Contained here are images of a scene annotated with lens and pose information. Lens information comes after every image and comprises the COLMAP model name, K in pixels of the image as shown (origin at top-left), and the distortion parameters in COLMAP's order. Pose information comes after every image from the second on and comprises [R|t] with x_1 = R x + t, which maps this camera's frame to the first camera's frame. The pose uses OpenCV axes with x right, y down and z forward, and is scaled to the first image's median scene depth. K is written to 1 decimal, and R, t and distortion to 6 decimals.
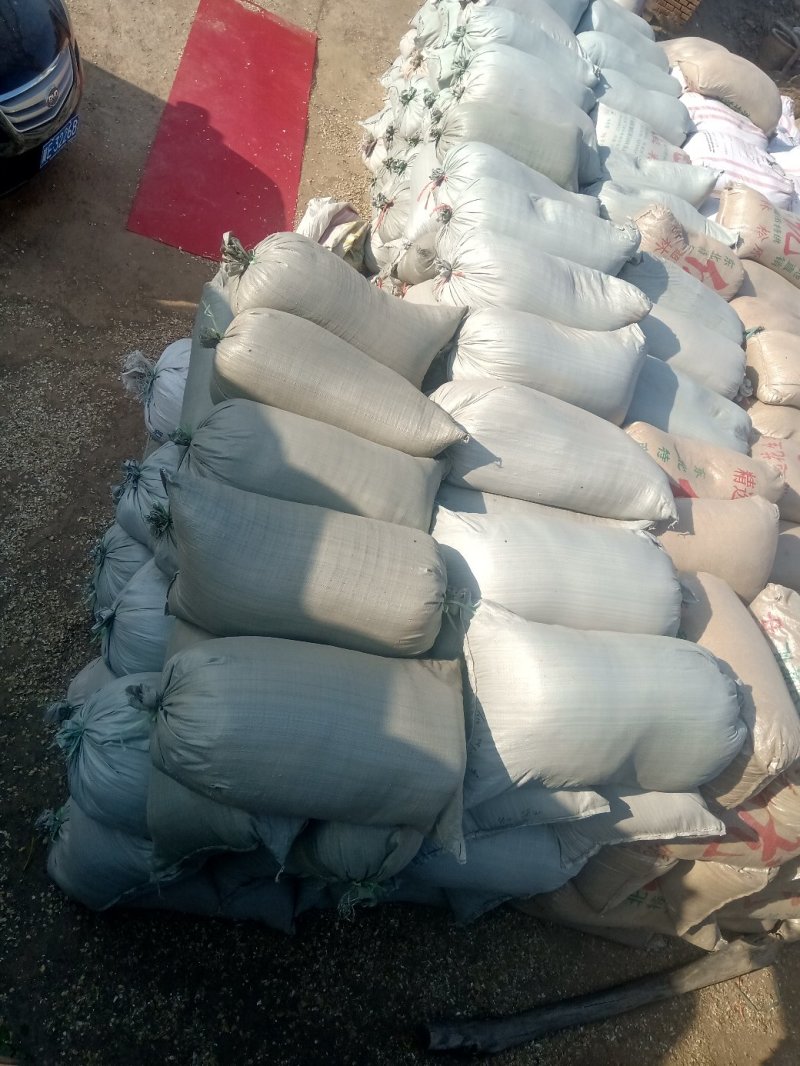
lens RADIAL K [[785.9, 0, 400.0], [0, 785.9, 533.0], [0, 0, 1]] dist [0.102398, -0.150874]
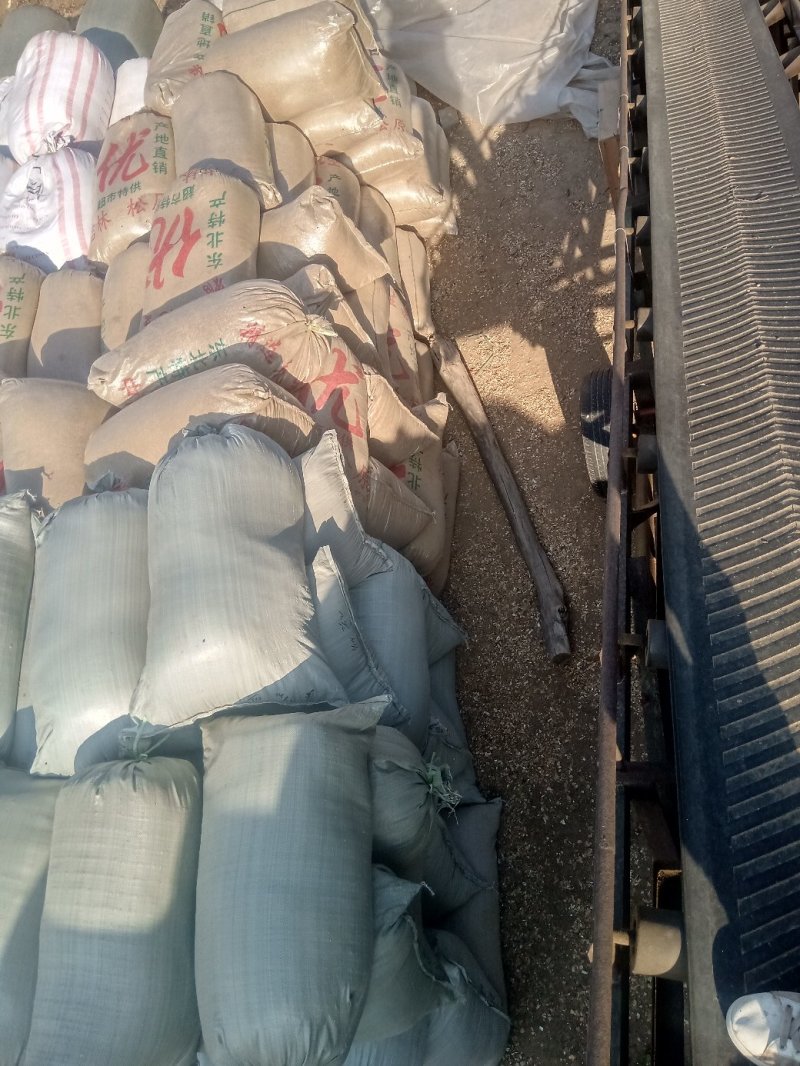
lens RADIAL K [[790.3, 0, 400.0], [0, 790.3, 533.0], [0, 0, 1]] dist [0.092495, -0.161065]
pose [[-0.175919, -0.978302, 0.109444, 0.123118], [0.936837, -0.132238, 0.323806, 0.085047], [-0.302307, 0.159495, 0.939772, -0.005224]]
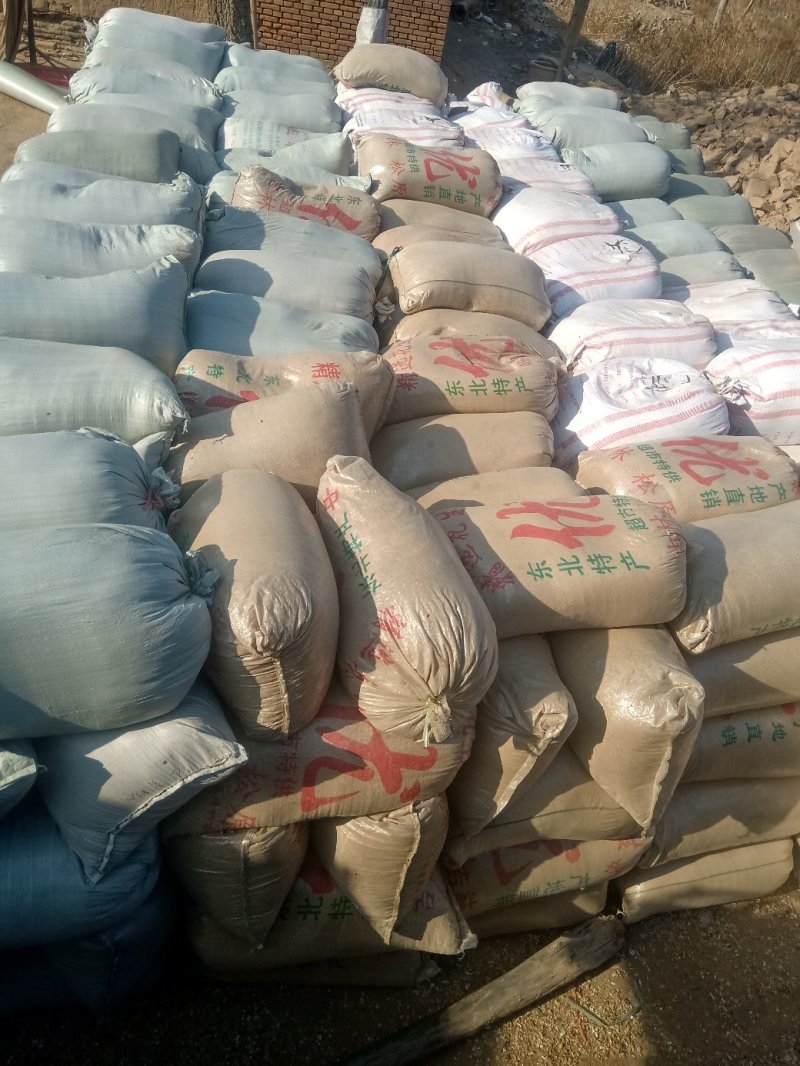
lens RADIAL K [[801.5, 0, 400.0], [0, 801.5, 533.0], [0, 0, 1]] dist [0.102900, -0.165153]
pose [[0.947282, -0.320354, -0.005460, 0.540348], [0.314590, 0.933201, -0.173692, 0.316096], [0.060739, 0.162818, 0.984785, 0.220142]]
